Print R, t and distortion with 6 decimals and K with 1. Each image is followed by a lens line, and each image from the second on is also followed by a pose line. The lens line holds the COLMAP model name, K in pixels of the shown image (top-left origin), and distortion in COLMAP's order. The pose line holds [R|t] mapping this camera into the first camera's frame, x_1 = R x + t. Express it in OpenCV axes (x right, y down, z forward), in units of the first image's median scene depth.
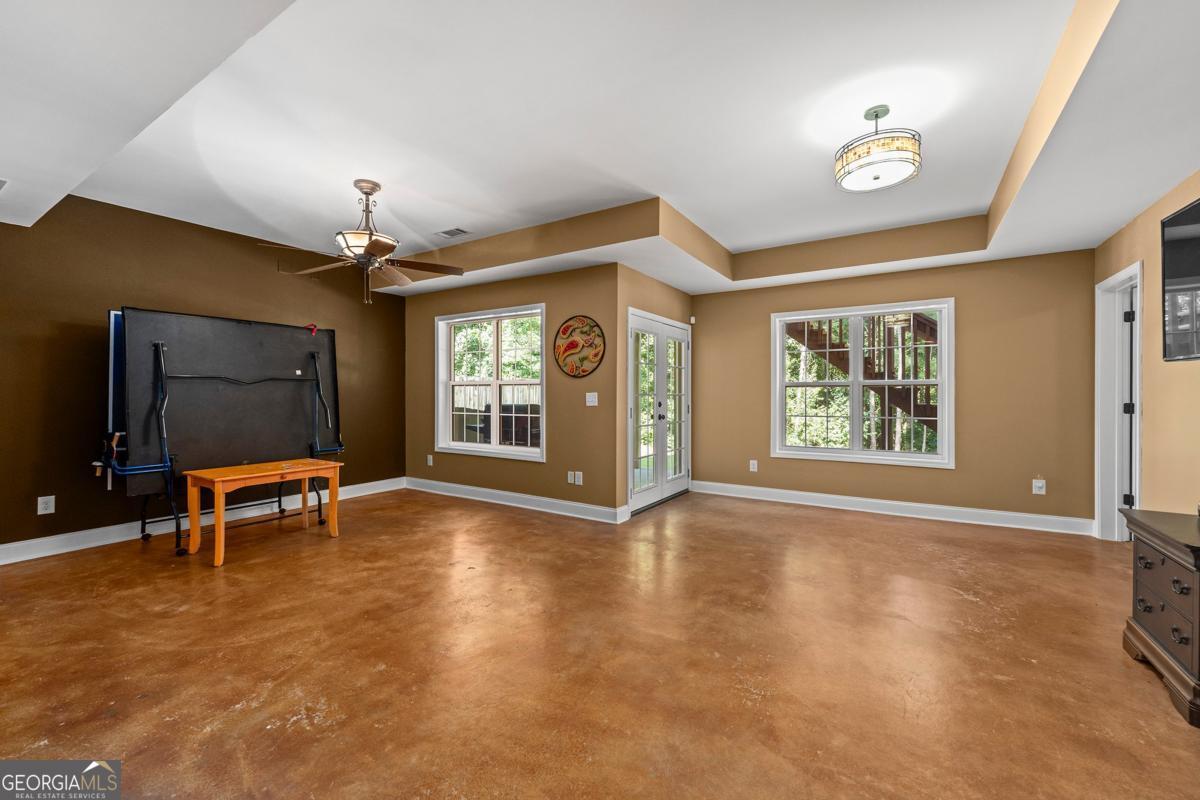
lens RADIAL K [[489.2, 0, 604.1], [0, 489.2, 399.0], [0, 0, 1]] dist [0.000148, -0.000467]
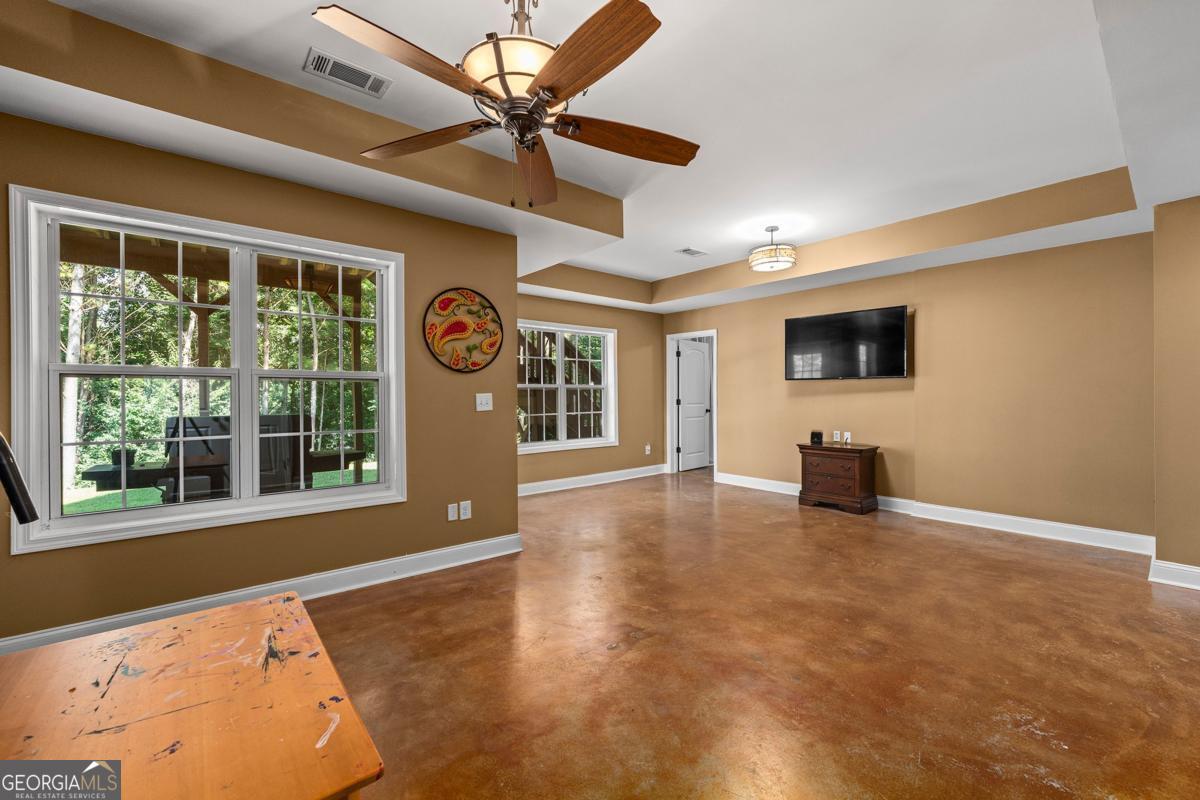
lens RADIAL K [[489.2, 0, 604.3], [0, 489.2, 396.3], [0, 0, 1]] dist [0.000148, -0.000467]
pose [[0.299704, -0.003076, 0.954027, -0.686529], [0.013967, 0.999902, -0.001164, -0.004166], [-0.953930, 0.013673, 0.299717, 0.579127]]
